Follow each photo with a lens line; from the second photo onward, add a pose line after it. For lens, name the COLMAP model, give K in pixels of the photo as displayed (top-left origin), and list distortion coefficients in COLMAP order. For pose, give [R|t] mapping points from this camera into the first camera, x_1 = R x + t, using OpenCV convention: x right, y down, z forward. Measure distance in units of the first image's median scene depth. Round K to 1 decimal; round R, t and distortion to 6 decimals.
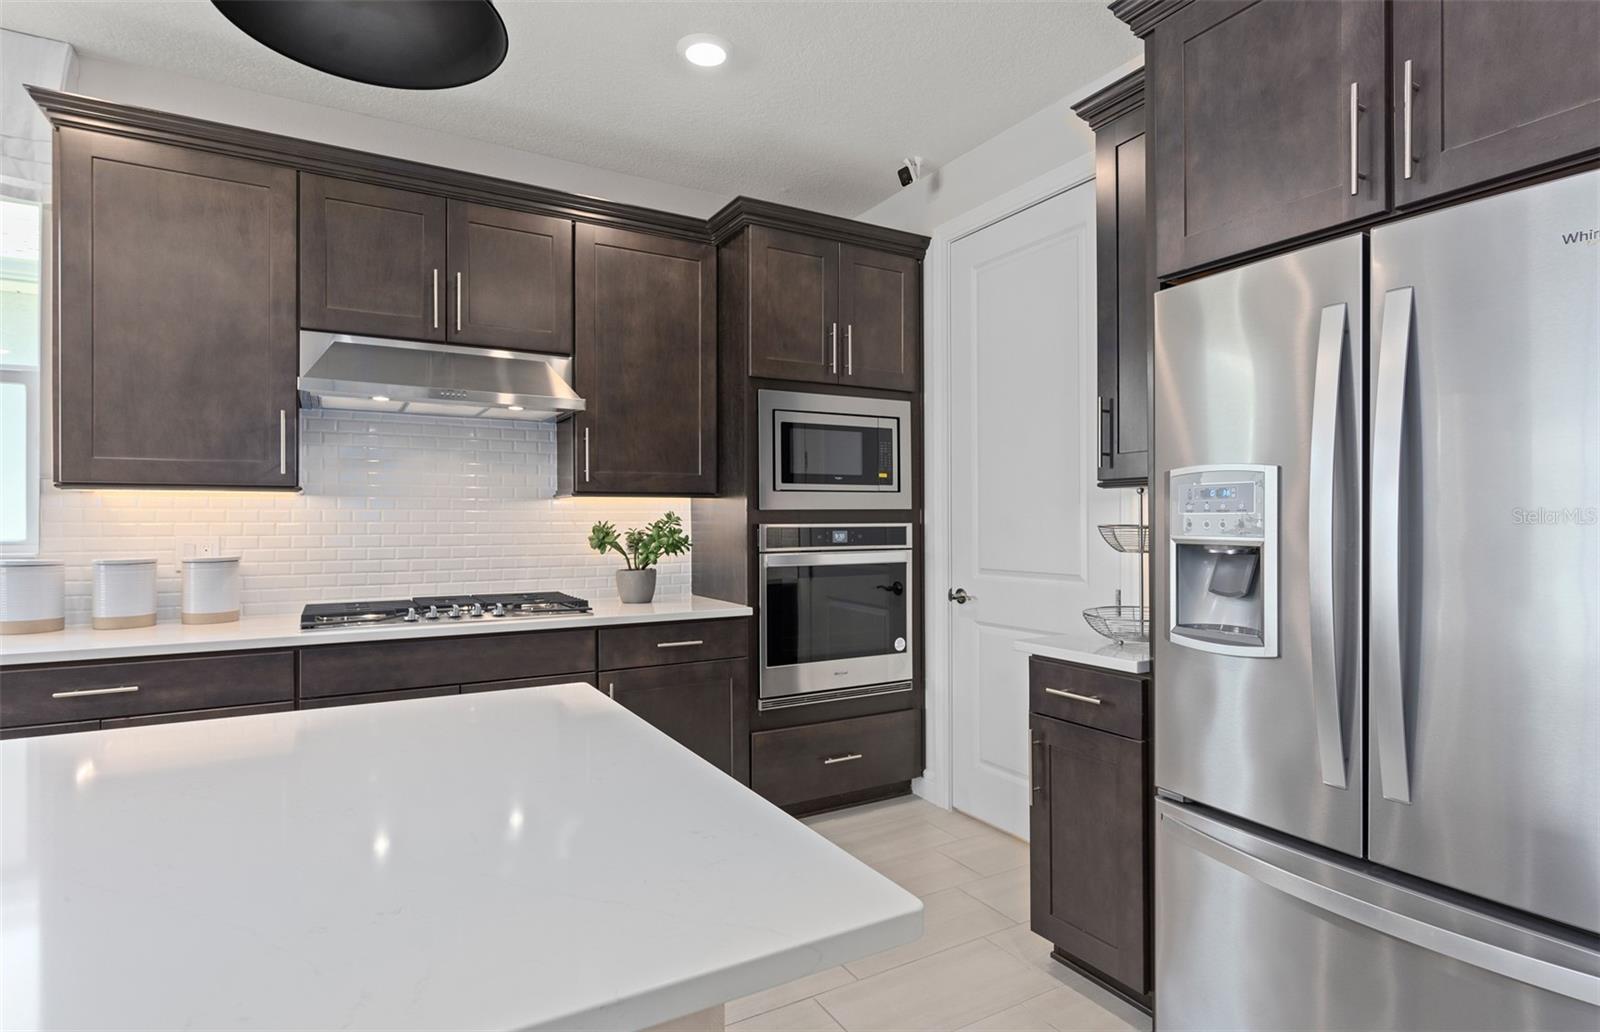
lens RADIAL K [[815.4, 0, 796.0], [0, 815.4, 516.0], [0, 0, 1]] dist [-0.000033, 0.001483]
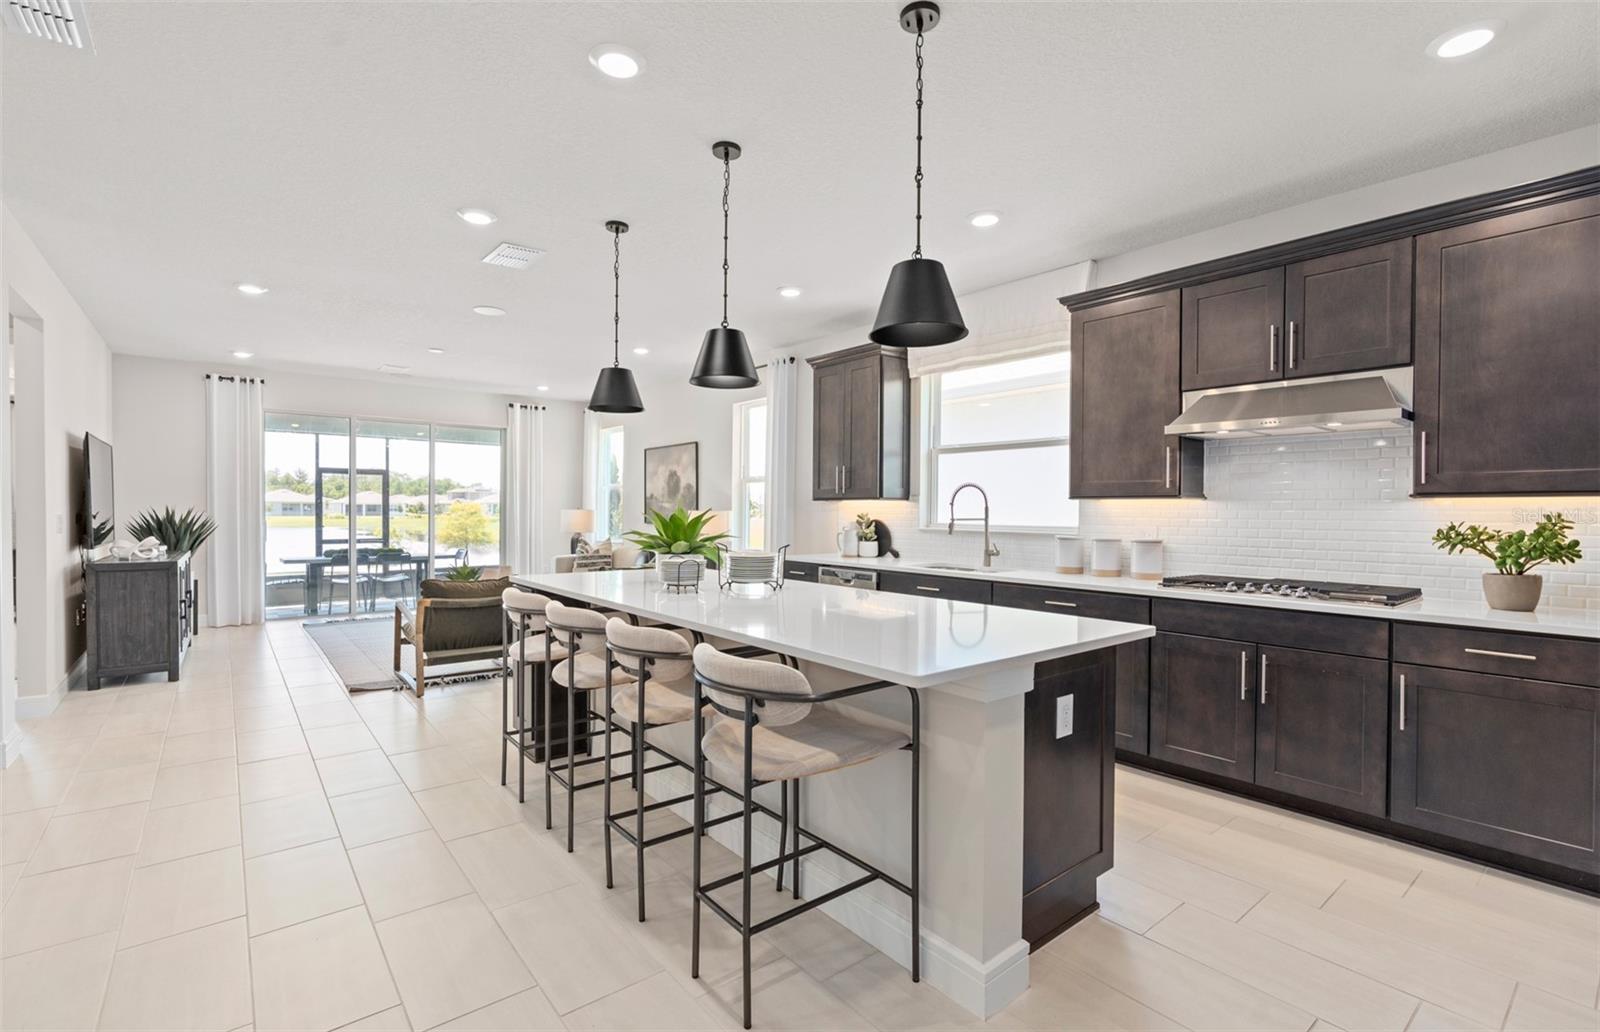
lens RADIAL K [[727.9, 0, 789.4], [0, 727.9, 515.5], [0, 0, 1]] dist [-0.000555, 0.000871]
pose [[0.158884, 0.010560, -0.987241, 0.517383], [-0.001453, 0.999944, 0.010462, -0.009723], [0.987296, -0.000228, 0.158890, 0.049749]]
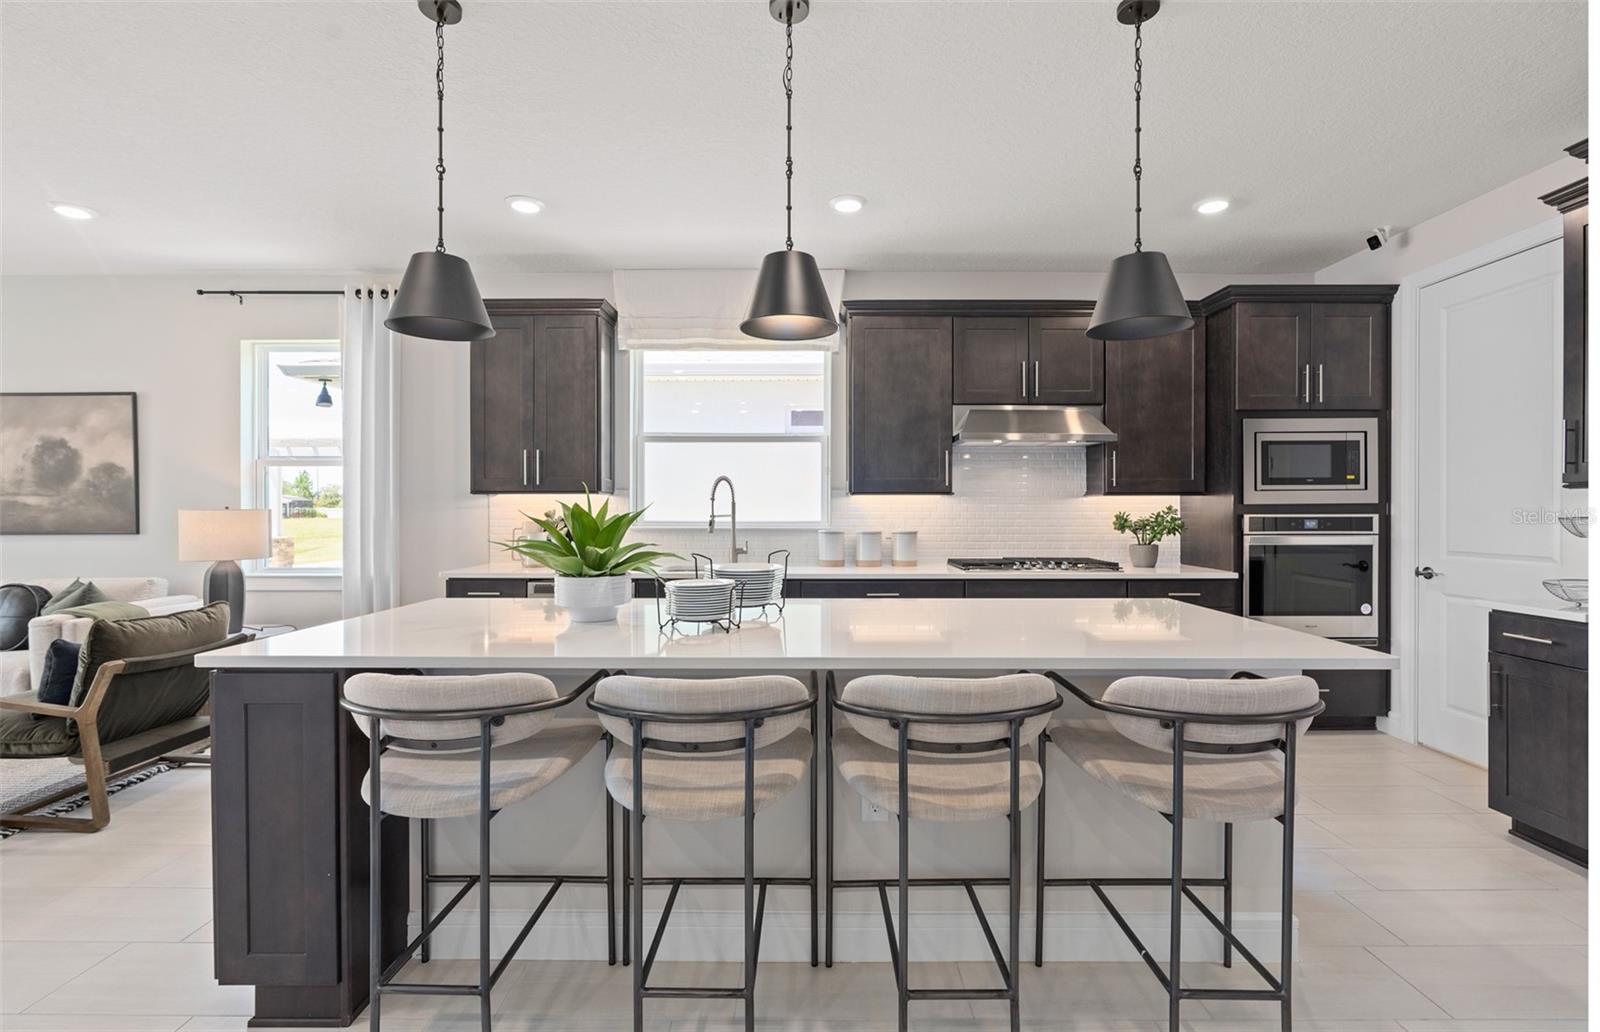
lens RADIAL K [[727.9, 0, 804.3], [0, 727.9, 512.5], [0, 0, 1]] dist [-0.000555, 0.000871]
pose [[0.870598, 0.004586, -0.491974, -0.086406], [0.001434, 0.999929, 0.011859, -0.009131], [0.491993, -0.011030, 0.870529, -0.467794]]
